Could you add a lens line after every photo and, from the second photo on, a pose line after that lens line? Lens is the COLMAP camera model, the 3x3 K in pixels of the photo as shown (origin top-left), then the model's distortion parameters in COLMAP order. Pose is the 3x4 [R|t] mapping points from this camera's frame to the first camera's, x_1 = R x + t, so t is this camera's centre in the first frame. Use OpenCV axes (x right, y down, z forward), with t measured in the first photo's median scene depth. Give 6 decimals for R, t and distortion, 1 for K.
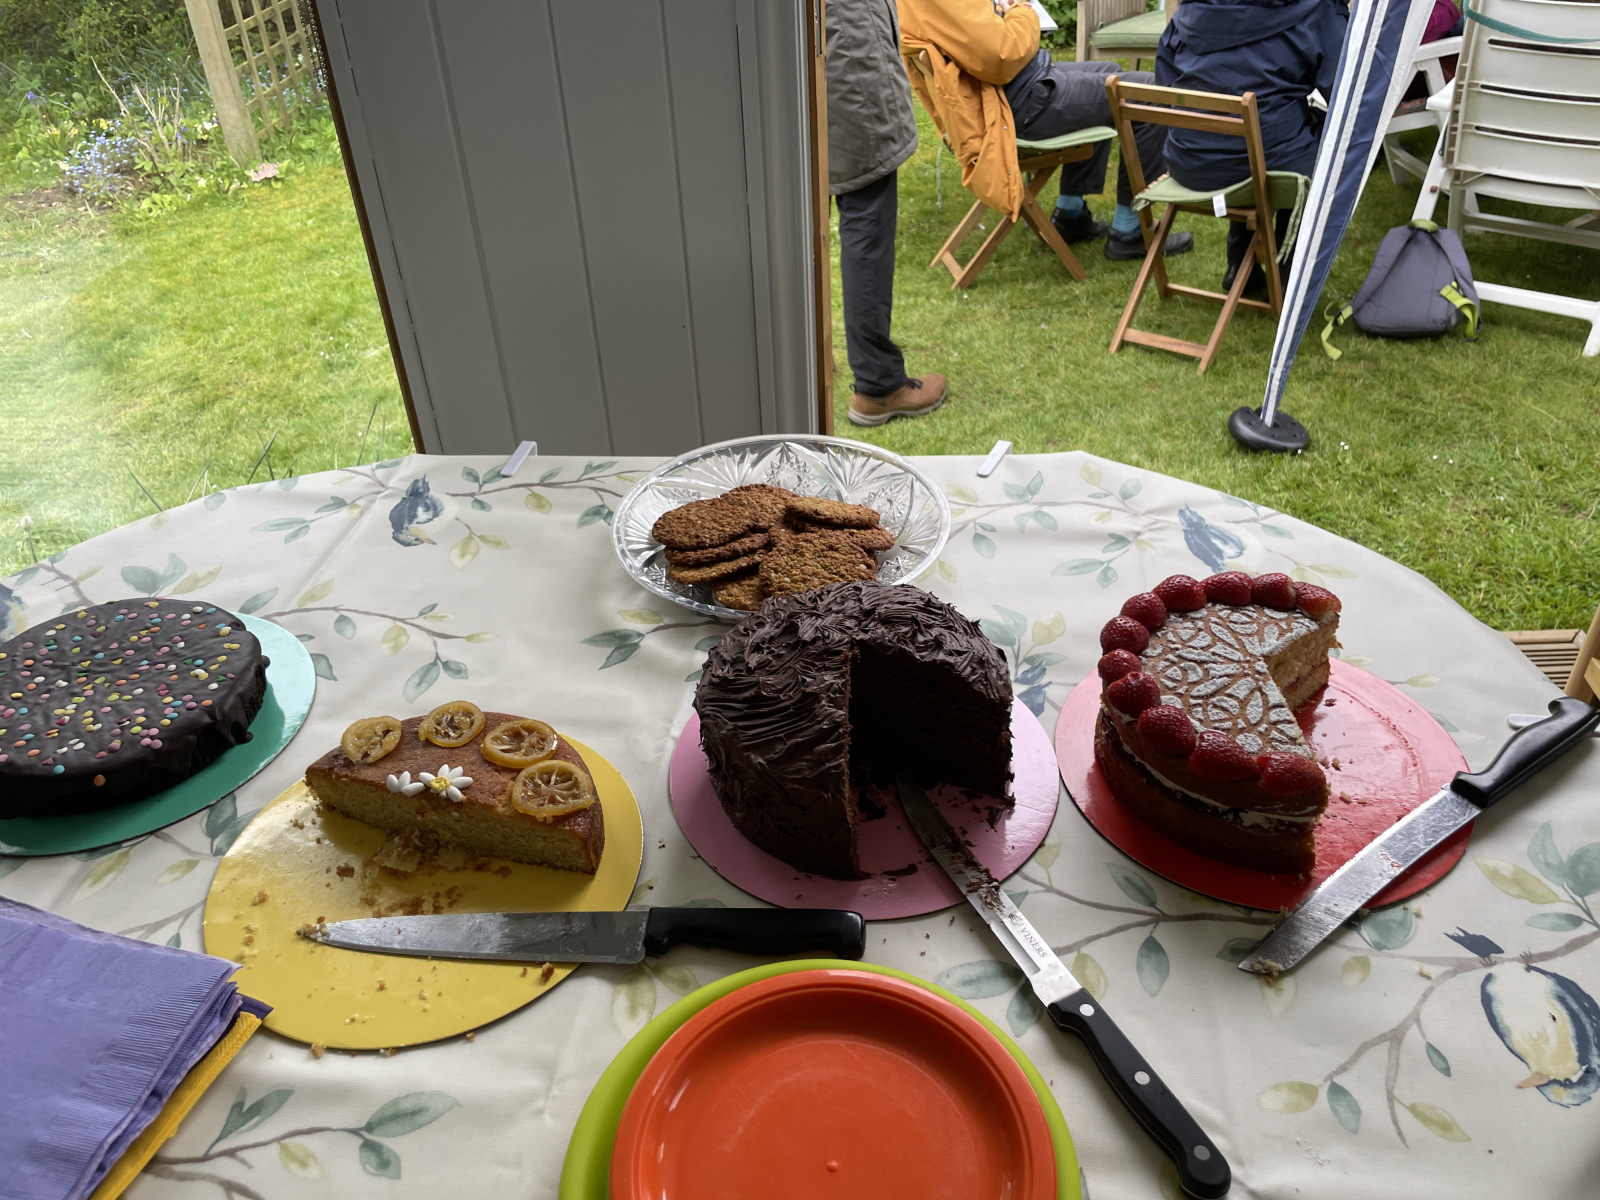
lens RADIAL K [[1229.9, 0, 800.0], [0, 1229.9, 600.0], [0, 0, 1]] dist [0.087273, -0.123588]
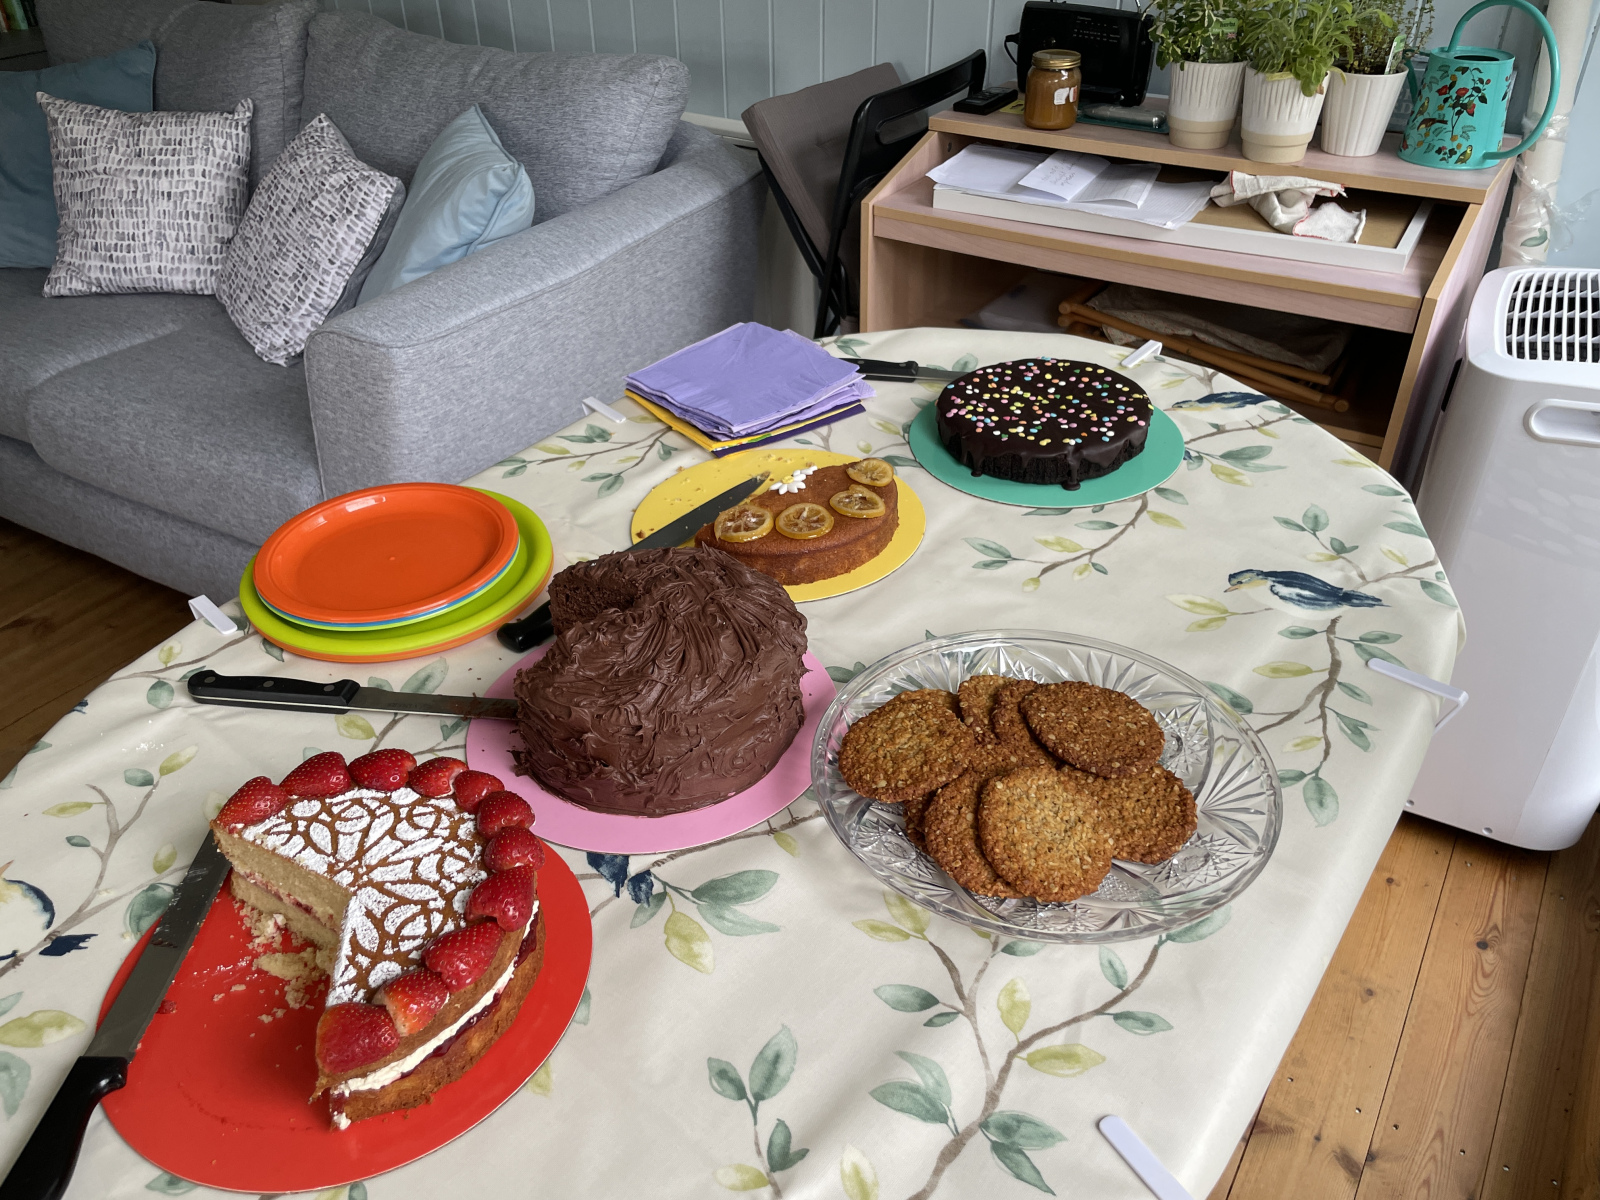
lens RADIAL K [[1229.9, 0, 800.0], [0, 1229.9, 600.0], [0, 0, 1]] dist [0.087273, -0.123588]
pose [[-0.548202, 0.503800, -0.667578, 0.691298], [-0.452591, 0.492529, 0.743355, -0.818813], [0.703304, 0.709648, -0.041990, 1.163162]]
